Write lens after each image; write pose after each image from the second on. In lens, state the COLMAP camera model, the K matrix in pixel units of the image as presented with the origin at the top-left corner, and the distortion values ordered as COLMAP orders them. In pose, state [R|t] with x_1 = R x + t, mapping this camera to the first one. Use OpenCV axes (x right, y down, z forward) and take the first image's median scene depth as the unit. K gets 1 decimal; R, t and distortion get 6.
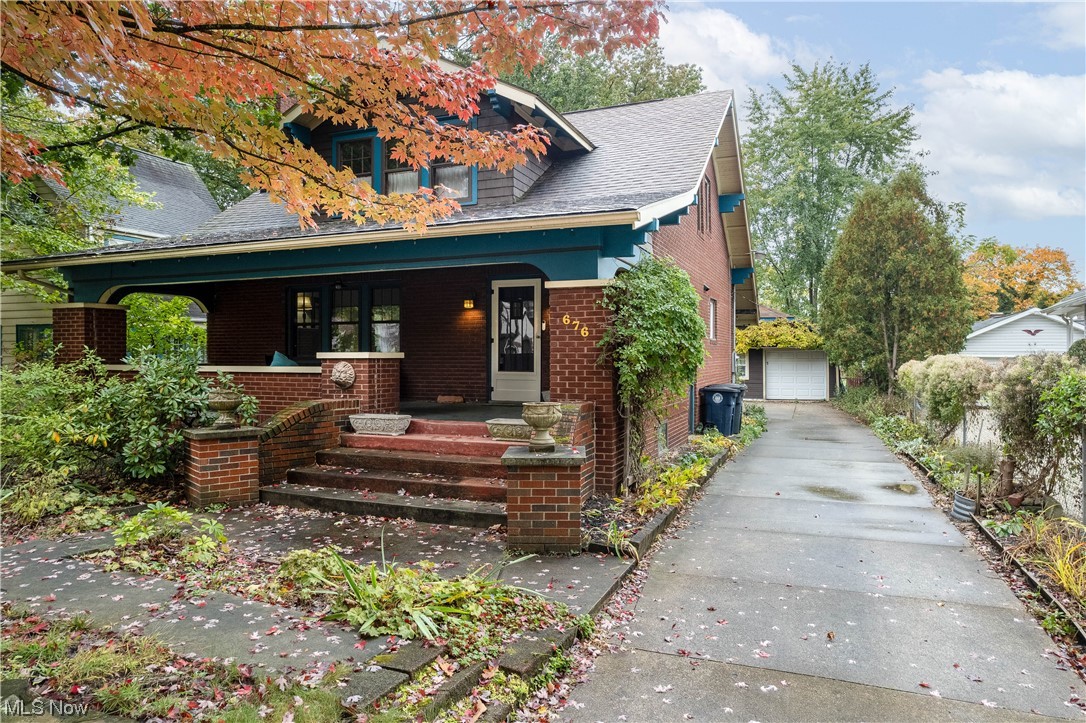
lens RADIAL K [[717.5, 0, 565.2], [0, 717.5, 358.5], [0, 0, 1]] dist [-0.065309, 0.043429]
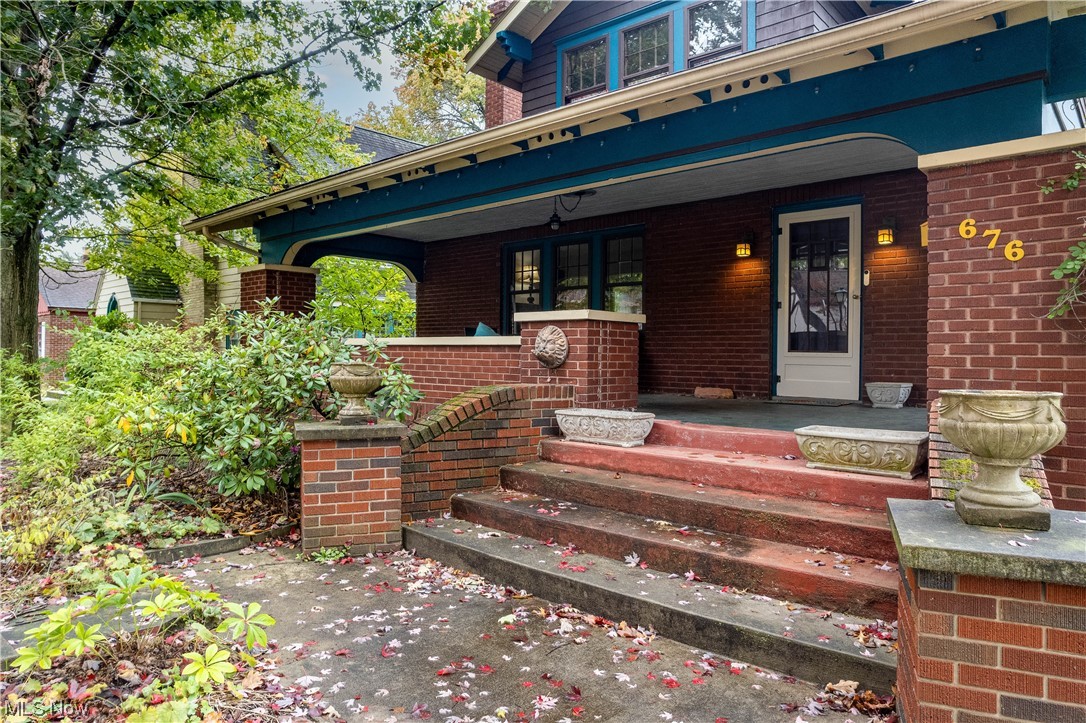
lens RADIAL K [[717.5, 0, 565.2], [0, 717.5, 358.5], [0, 0, 1]] dist [-0.065309, 0.043429]
pose [[0.941426, 0.013247, -0.336958, -0.092458], [-0.013591, 0.999907, 0.001337, 0.036636], [0.336944, 0.003321, 0.941519, 0.447839]]
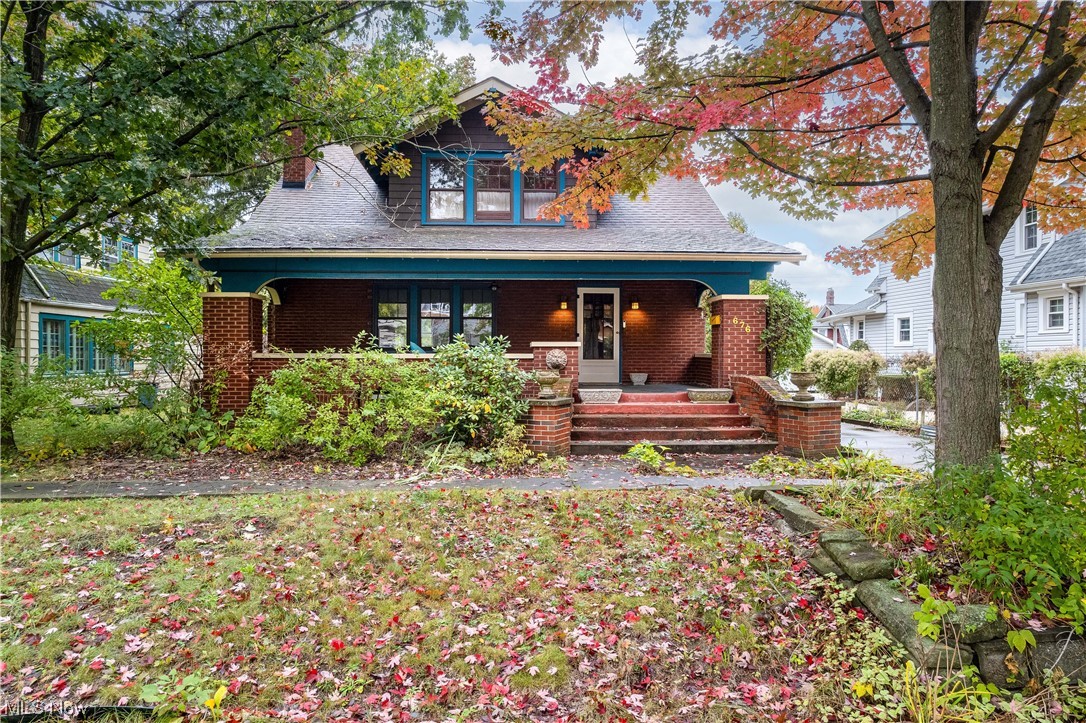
lens RADIAL K [[717.5, 0, 565.2], [0, 717.5, 358.5], [0, 0, 1]] dist [-0.065309, 0.043429]
pose [[0.904791, 0.000688, 0.425856, -0.938866], [-0.000131, 0.999999, -0.001337, 0.025606], [-0.425856, 0.001154, 0.904790, -0.193529]]
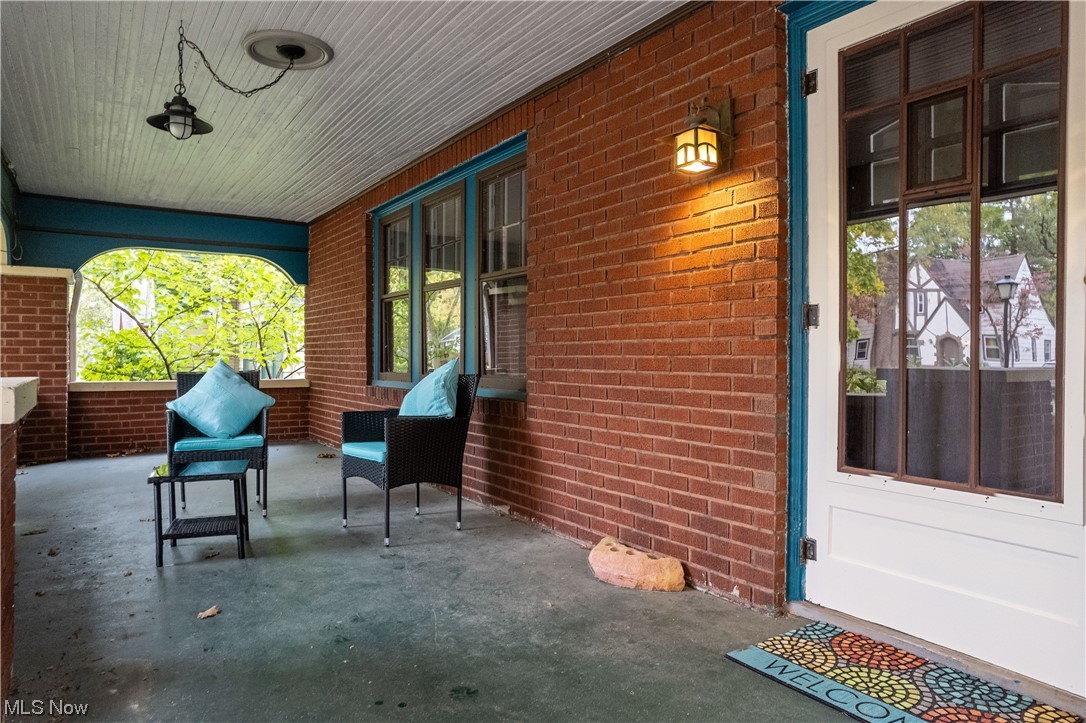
lens RADIAL K [[717.5, 0, 565.2], [0, 717.5, 358.5], [0, 0, 1]] dist [-0.065309, 0.043429]
pose [[0.832830, 0.003593, -0.553518, -0.066401], [-0.004595, 0.999989, -0.000422, -0.017922], [0.553510, 0.002895, 0.832837, 1.119818]]
